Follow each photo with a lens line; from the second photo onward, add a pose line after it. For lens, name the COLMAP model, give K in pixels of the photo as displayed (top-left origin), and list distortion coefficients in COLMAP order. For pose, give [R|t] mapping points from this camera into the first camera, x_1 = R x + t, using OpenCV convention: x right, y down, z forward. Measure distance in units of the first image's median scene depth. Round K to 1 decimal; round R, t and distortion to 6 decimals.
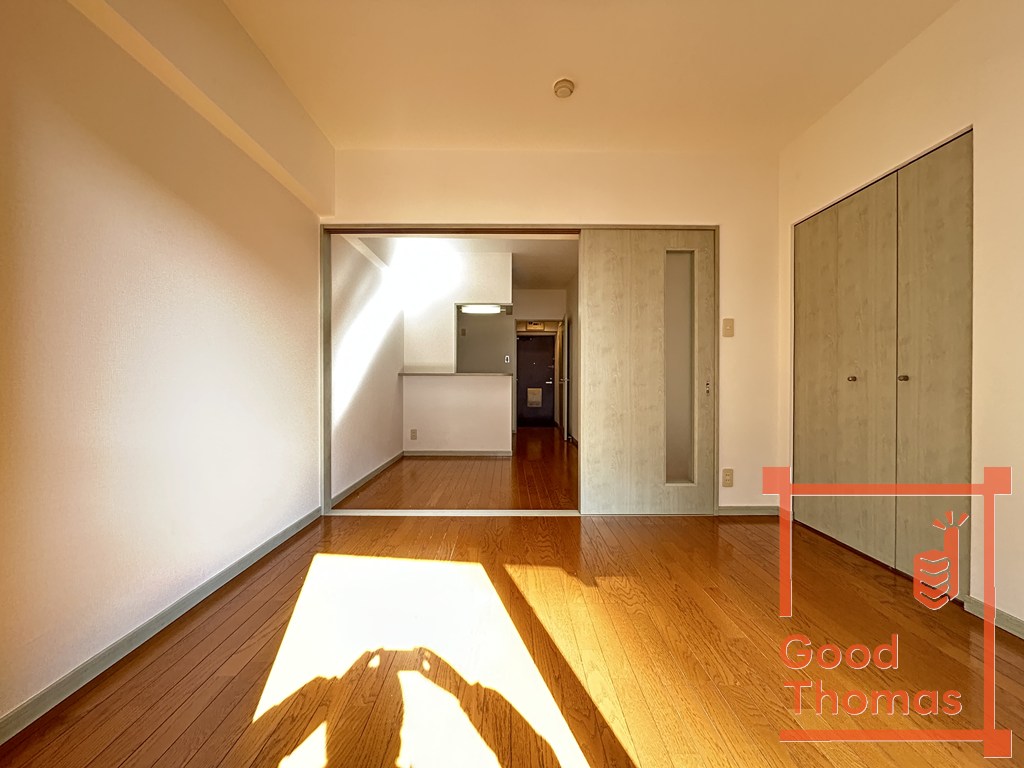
lens RADIAL K [[408.3, 0, 510.4], [0, 408.3, 382.1], [0, 0, 1]] dist [-0.000651, -0.000416]
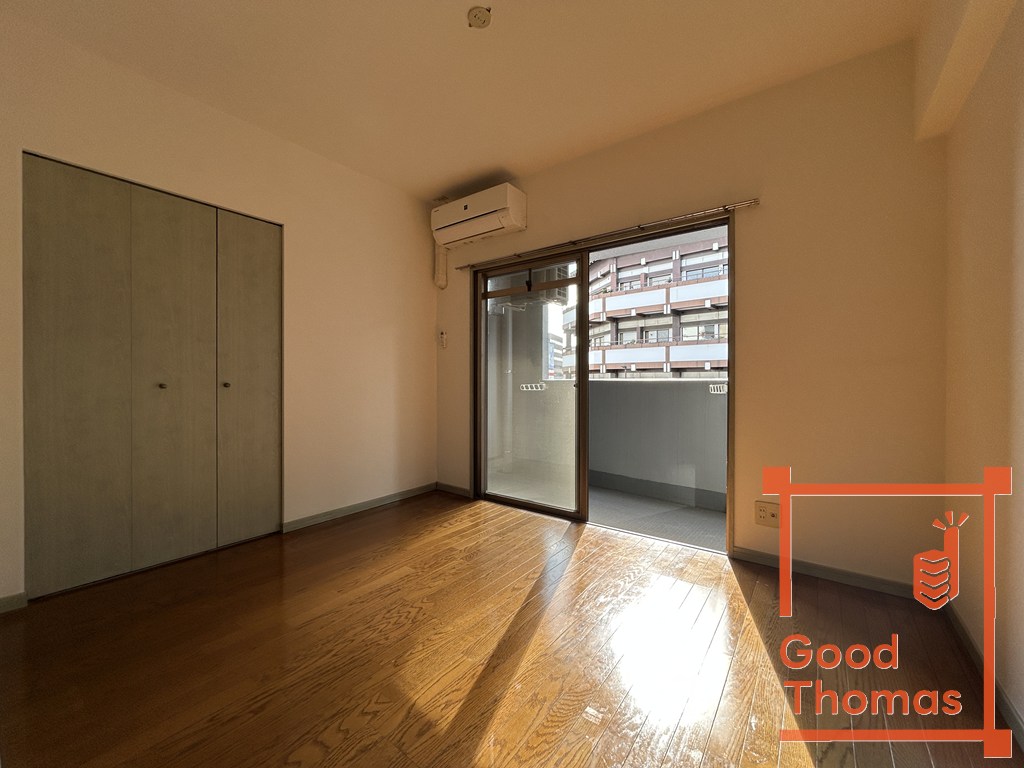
lens RADIAL K [[408.3, 0, 510.4], [0, 408.3, 382.1], [0, 0, 1]] dist [-0.000651, -0.000416]
pose [[-0.796398, -0.004533, 0.604756, -0.402545], [0.003785, 0.999915, 0.012480, -0.027928], [-0.604761, 0.012228, -0.796313, 1.326934]]
